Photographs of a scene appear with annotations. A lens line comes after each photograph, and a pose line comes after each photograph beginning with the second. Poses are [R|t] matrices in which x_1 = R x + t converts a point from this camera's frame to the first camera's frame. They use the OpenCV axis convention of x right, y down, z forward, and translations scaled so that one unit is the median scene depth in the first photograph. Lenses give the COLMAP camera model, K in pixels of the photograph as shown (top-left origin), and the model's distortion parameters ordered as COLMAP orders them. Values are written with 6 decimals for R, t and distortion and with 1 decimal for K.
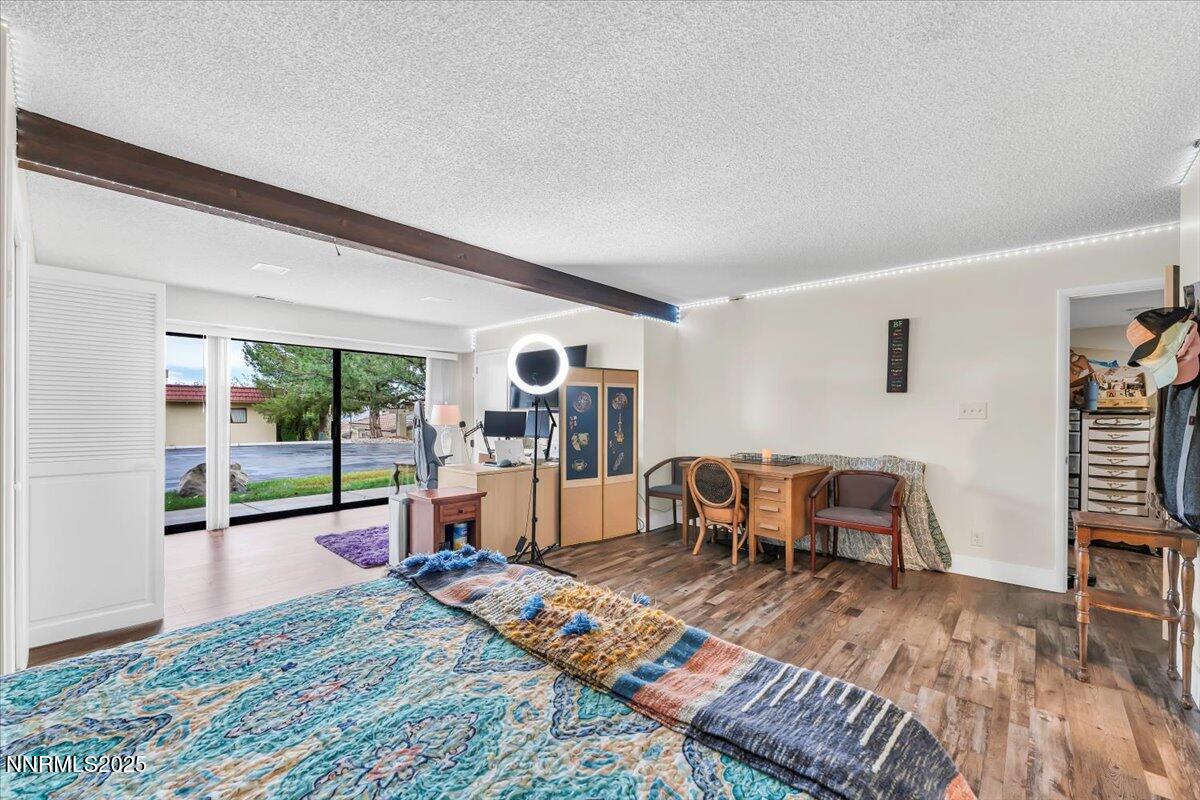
lens RADIAL K [[486.5, 0, 596.8], [0, 486.5, 408.7], [0, 0, 1]] dist [0.000848, 0.000199]
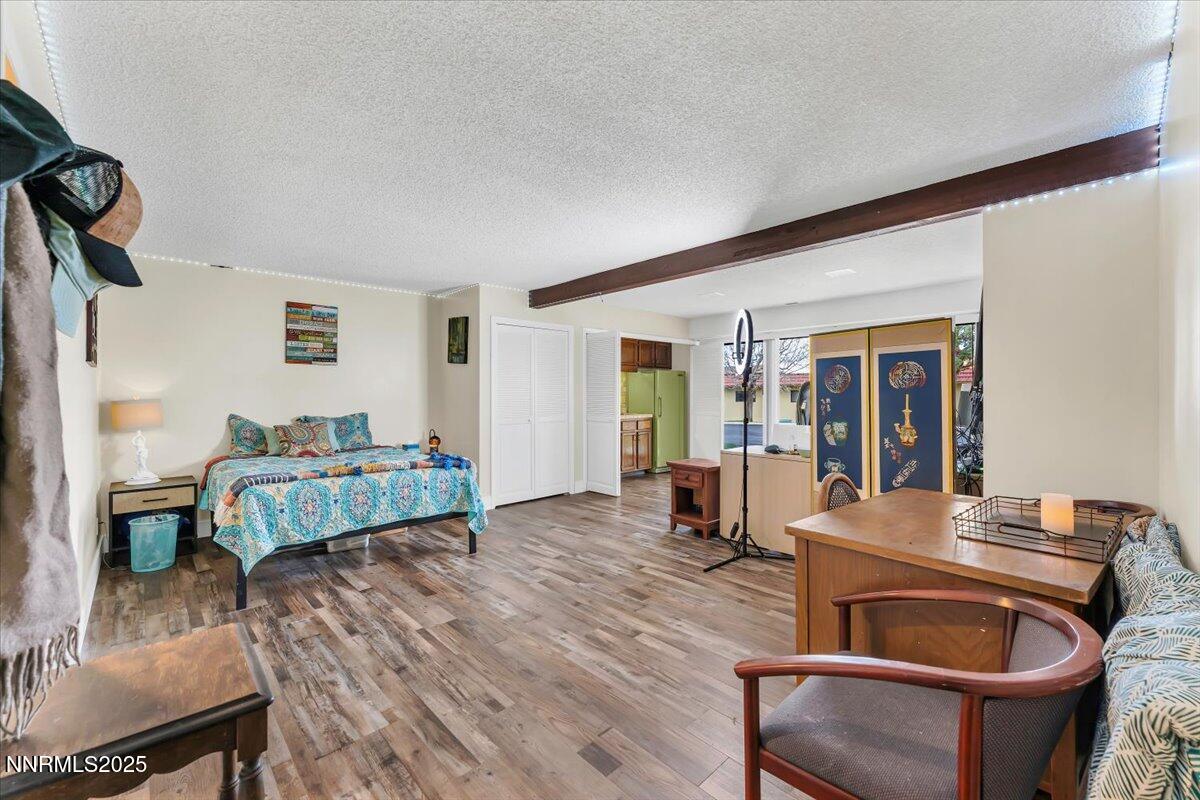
lens RADIAL K [[489.6, 0, 599.4], [0, 489.6, 389.1], [0, 0, 1]] dist [-0.001046, -0.000178]
pose [[-0.082136, -0.011920, -0.996550, 0.863738], [0.010806, 0.999859, -0.012850, 0.007764], [0.996563, -0.011825, -0.081995, 0.838412]]
